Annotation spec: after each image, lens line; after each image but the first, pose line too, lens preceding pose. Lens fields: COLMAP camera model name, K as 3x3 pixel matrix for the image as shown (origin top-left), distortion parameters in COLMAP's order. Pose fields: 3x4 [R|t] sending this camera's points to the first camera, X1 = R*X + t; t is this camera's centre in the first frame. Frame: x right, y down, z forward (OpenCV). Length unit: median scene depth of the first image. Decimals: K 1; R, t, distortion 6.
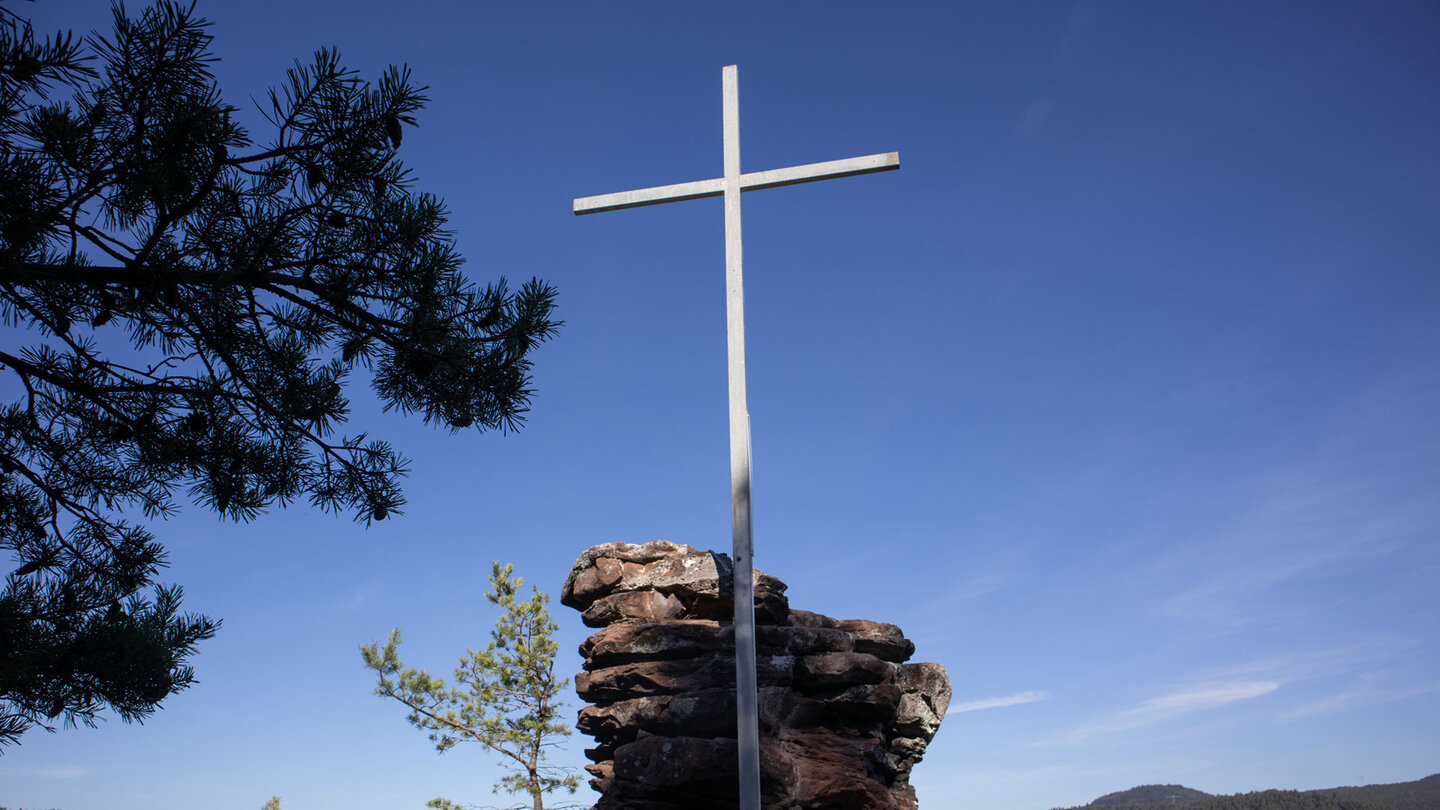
lens RADIAL K [[931.3, 0, 719.3], [0, 931.3, 501.9], [0, 0, 1]] dist [-0.119740, 0.053319]
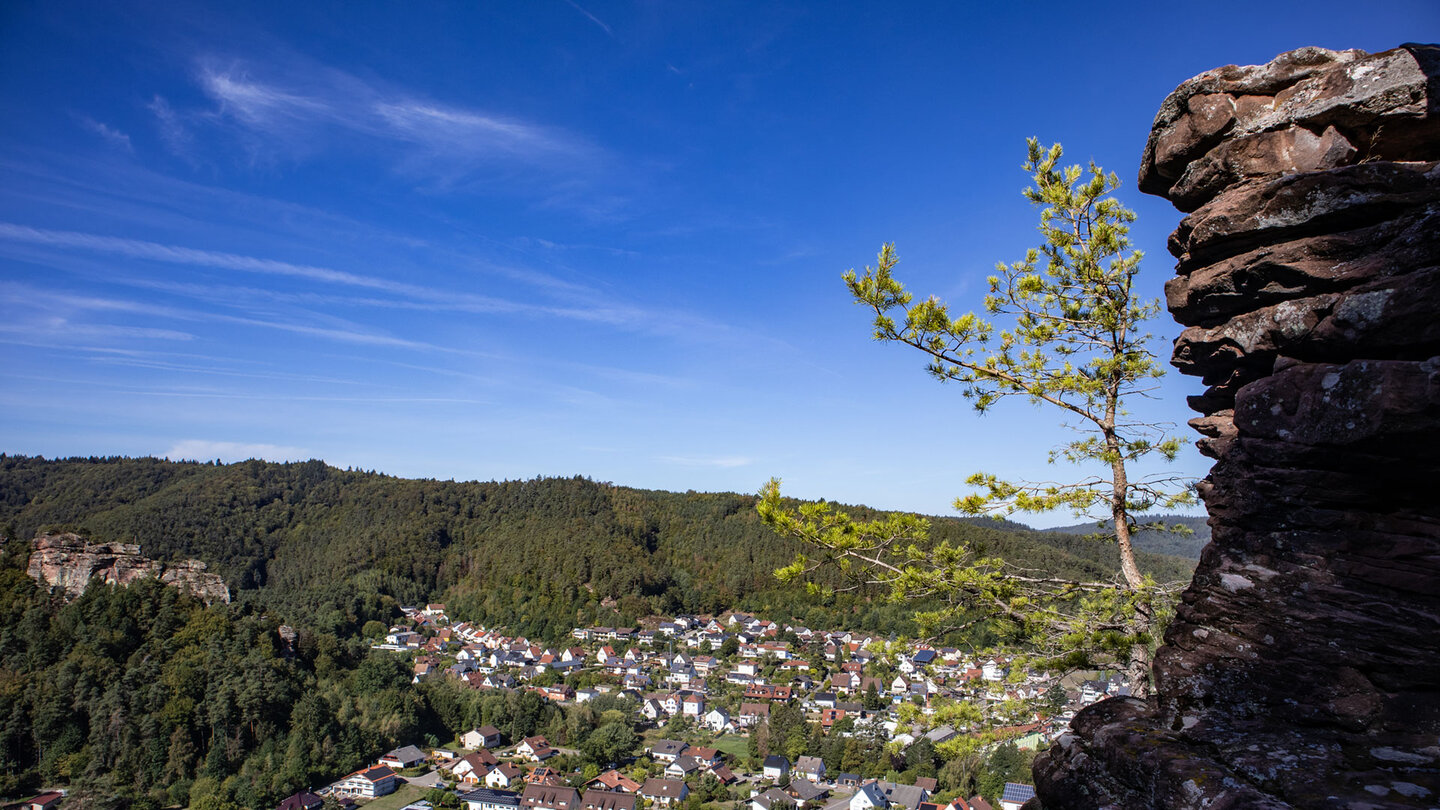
lens RADIAL K [[931.3, 0, 719.3], [0, 931.3, 501.9], [0, 0, 1]] dist [-0.119740, 0.053319]
pose [[0.805611, 0.007855, -0.592393, -0.031574], [0.193119, 0.941816, 0.275115, 0.097577], [0.560086, -0.336038, 0.757220, 0.296207]]
